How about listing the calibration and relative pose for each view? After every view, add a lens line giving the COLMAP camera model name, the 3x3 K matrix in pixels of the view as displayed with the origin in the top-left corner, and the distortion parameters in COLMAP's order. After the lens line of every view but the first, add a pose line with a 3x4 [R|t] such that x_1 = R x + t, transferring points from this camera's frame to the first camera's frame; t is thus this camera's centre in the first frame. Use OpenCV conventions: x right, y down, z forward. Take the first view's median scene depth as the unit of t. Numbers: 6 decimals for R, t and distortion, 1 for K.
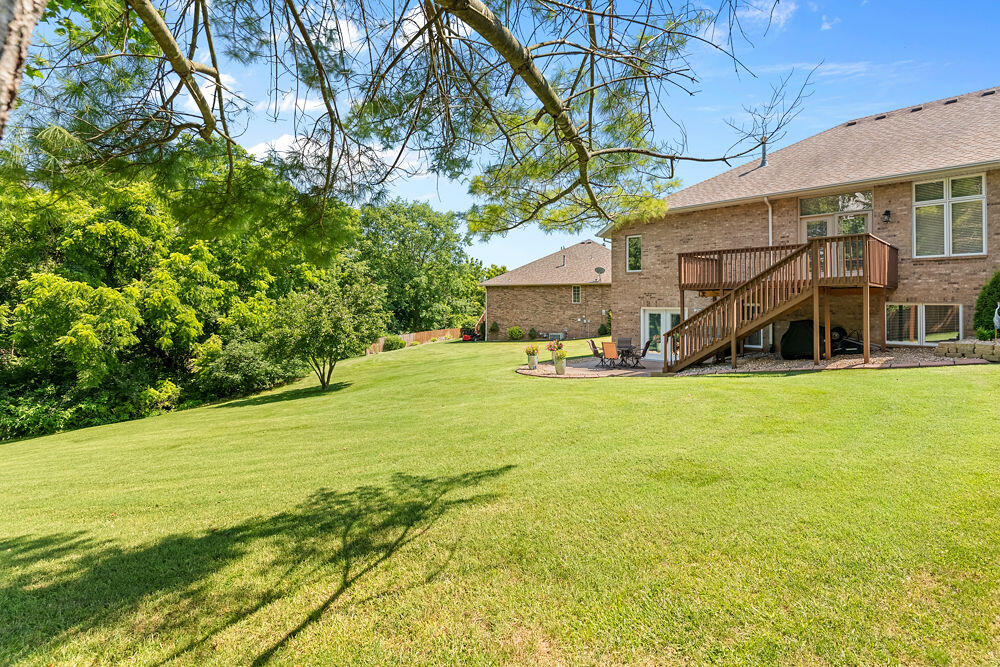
lens RADIAL K [[486.8, 0, 496.2], [0, 486.8, 350.9], [0, 0, 1]] dist [0.000928, -0.000103]
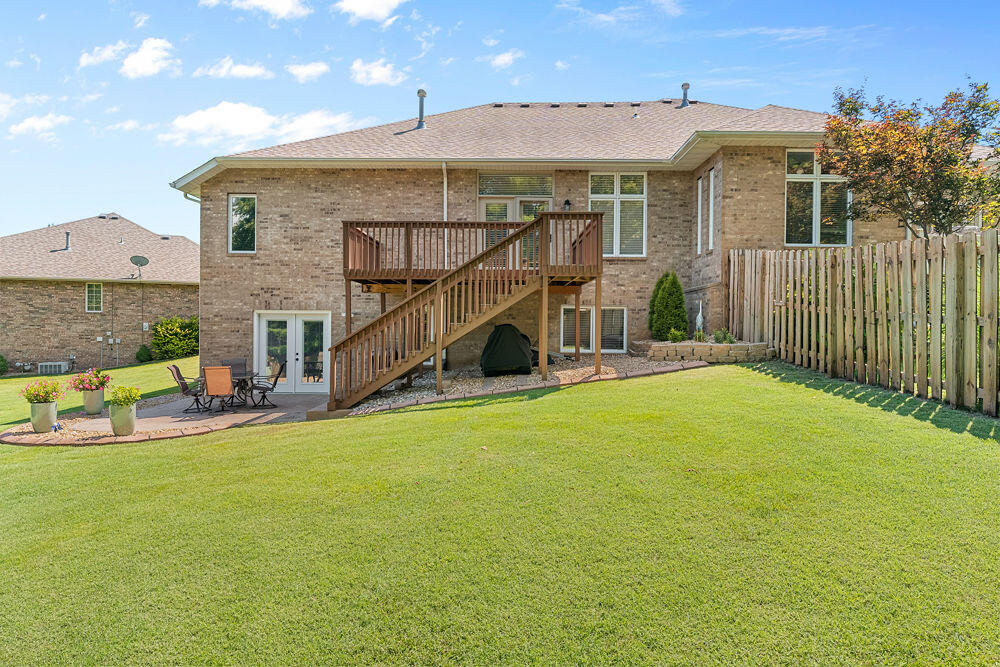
lens RADIAL K [[589.0, 0, 500.0], [0, 589.0, 333.5], [0, 0, 1]] dist [0.000129, -0.000401]
pose [[0.694088, -0.005317, 0.719870, -0.038683], [0.061857, 0.996715, -0.052281, -0.000283], [-0.717227, 0.080817, 0.692137, 0.310728]]
